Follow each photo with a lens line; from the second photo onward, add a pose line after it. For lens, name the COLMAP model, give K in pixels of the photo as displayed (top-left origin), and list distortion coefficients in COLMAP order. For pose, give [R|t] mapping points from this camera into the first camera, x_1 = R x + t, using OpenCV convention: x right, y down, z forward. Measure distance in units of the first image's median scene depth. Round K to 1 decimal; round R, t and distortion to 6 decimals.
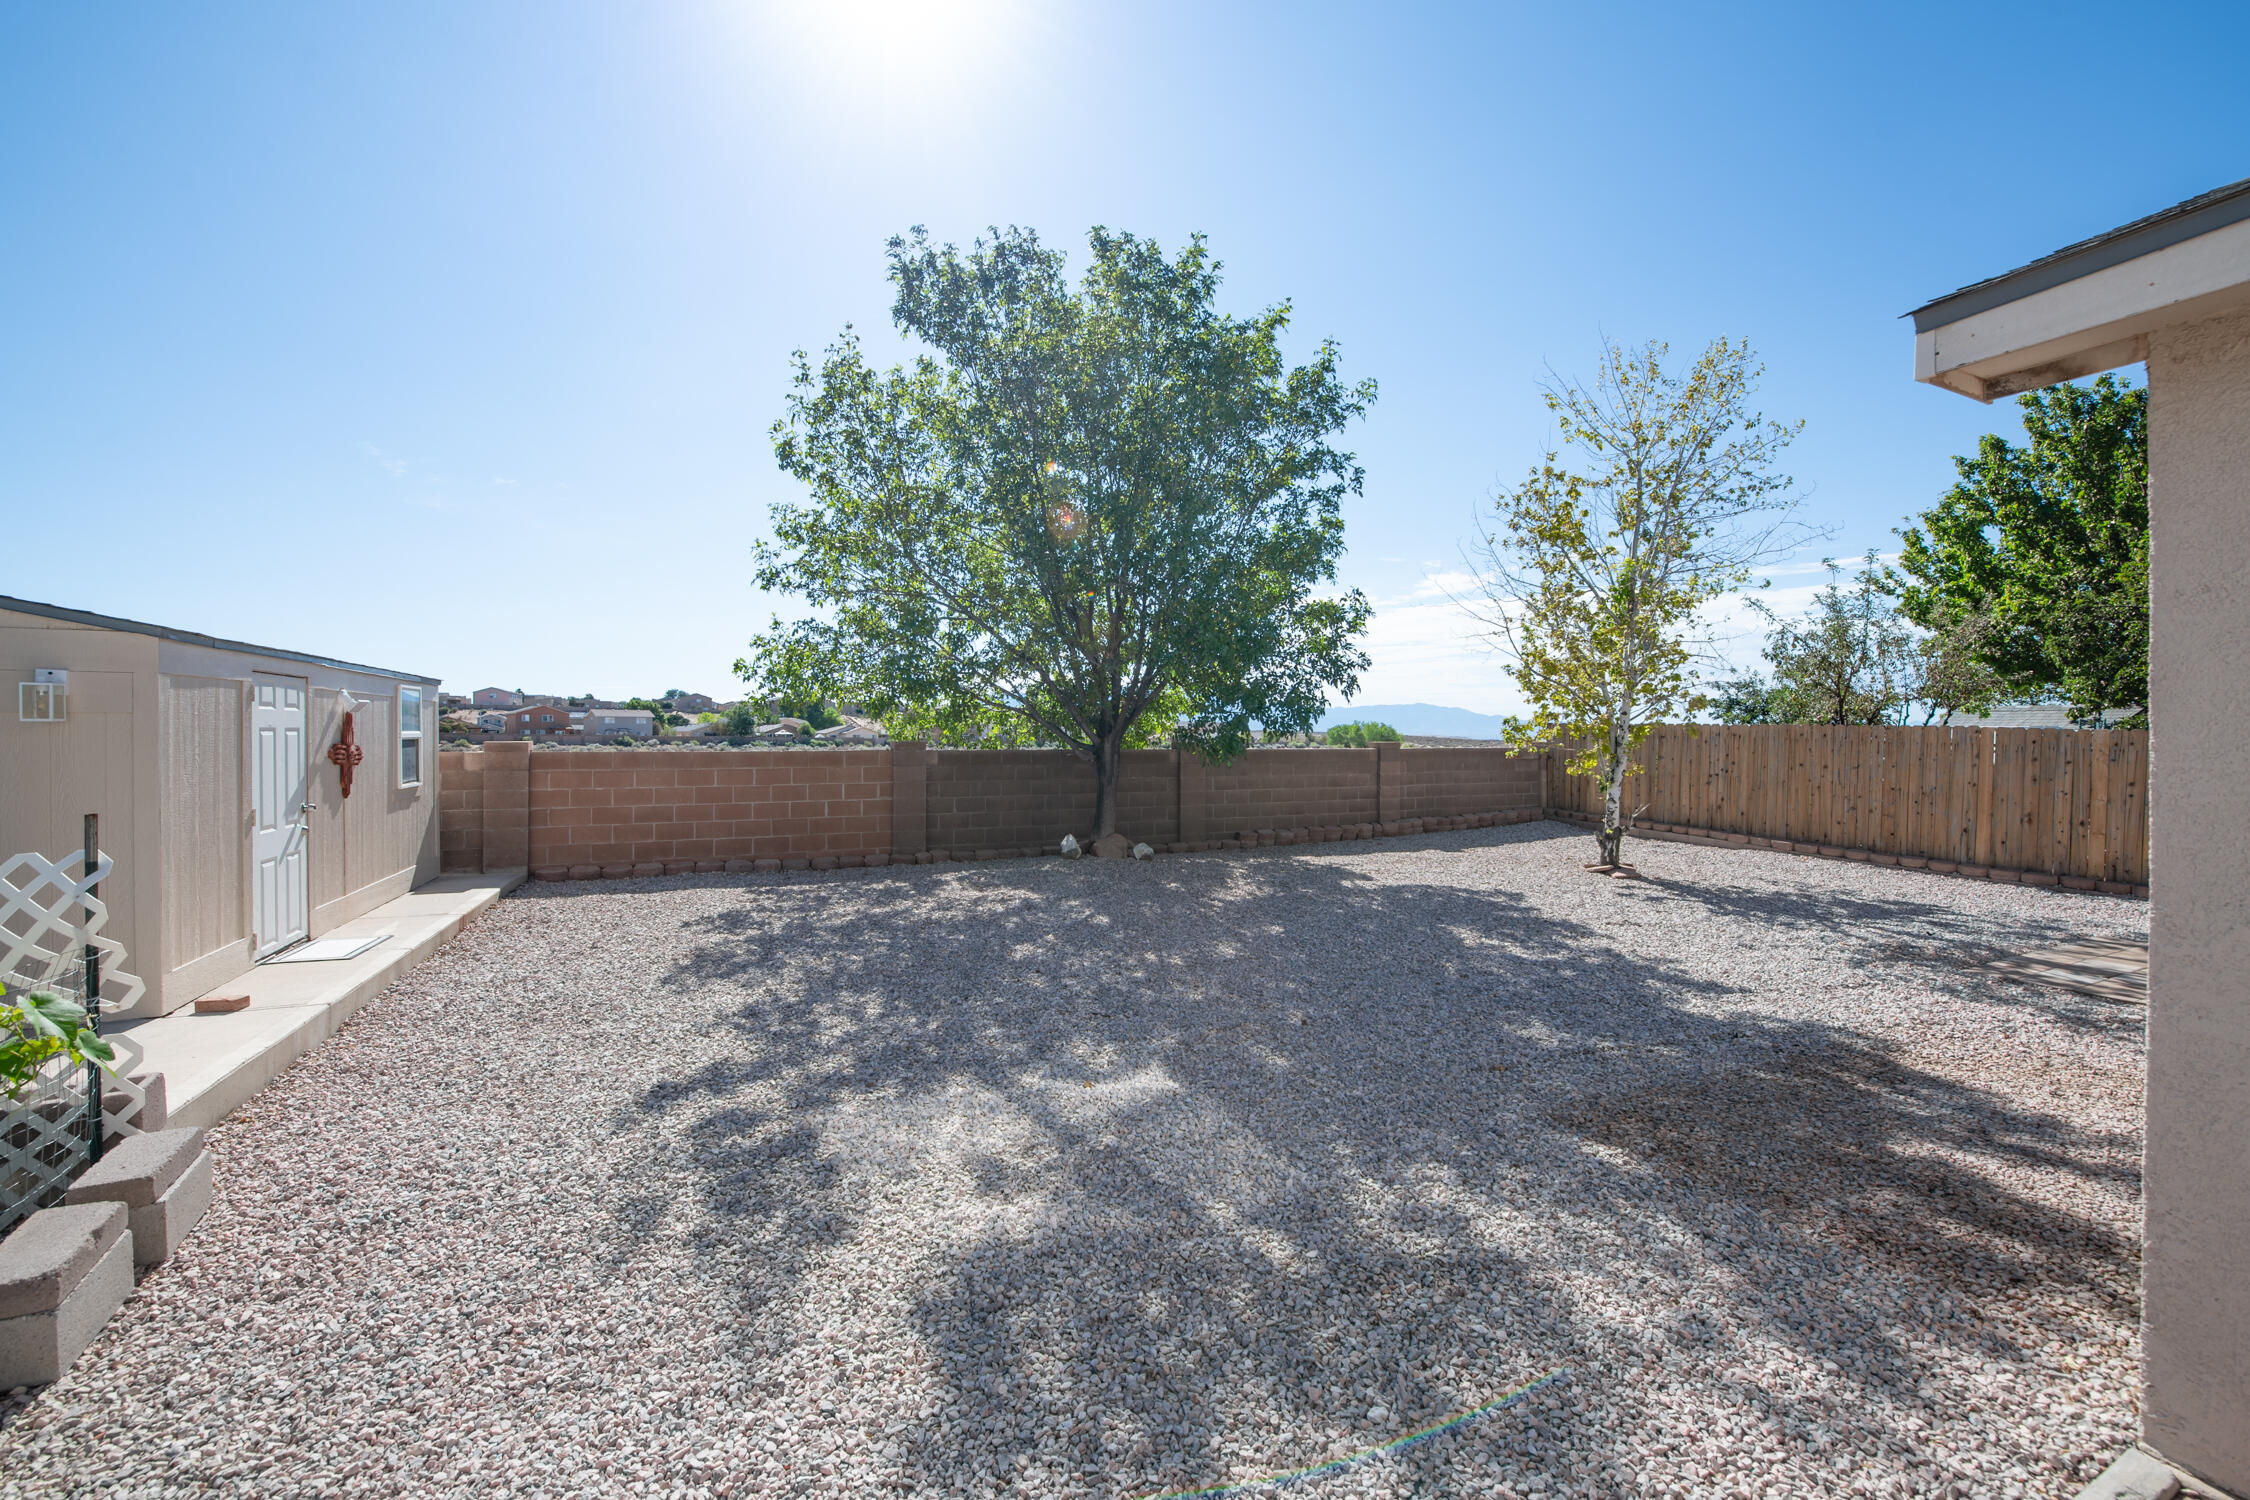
lens RADIAL K [[904.6, 0, 1132.0], [0, 904.6, 733.7], [0, 0, 1]] dist [-0.019467, -0.000646]
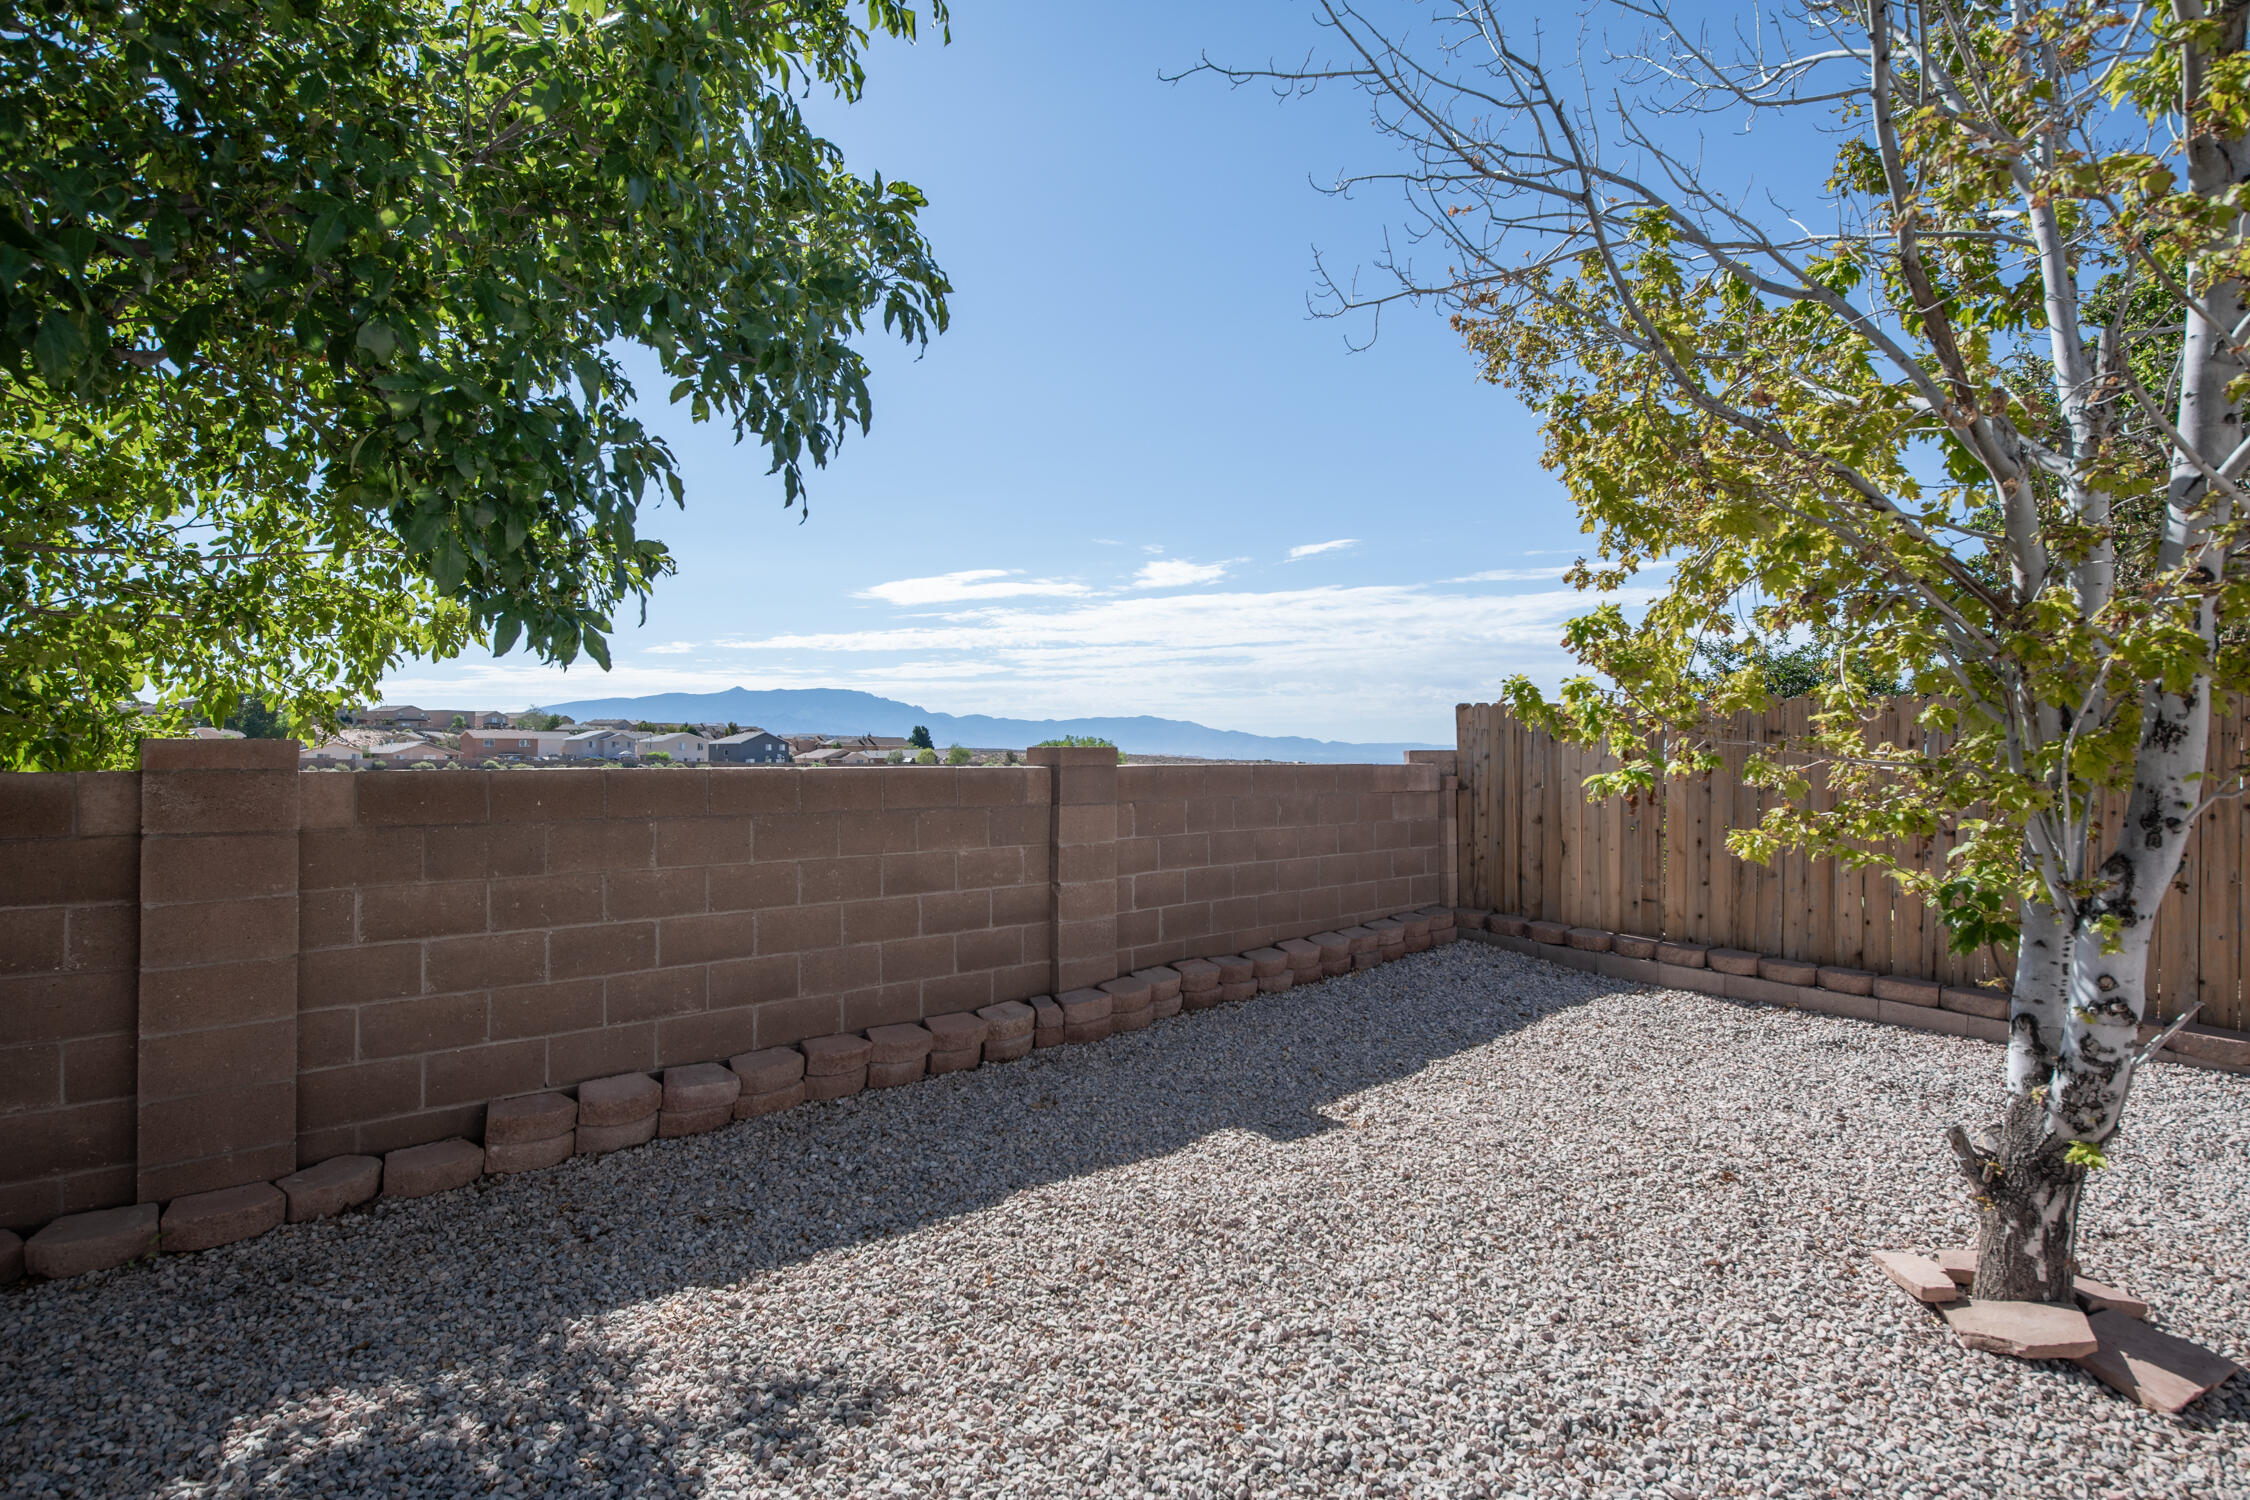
lens RADIAL K [[1142.0, 0, 1124.3], [0, 1142.0, 751.8], [0, 0, 1]] dist [-0.001062, -0.000099]
pose [[0.958165, -0.001076, 0.286213, 0.284248], [0.001068, 0.999999, 0.000184, 0.017388], [-0.286213, 0.000129, 0.958166, 0.945870]]
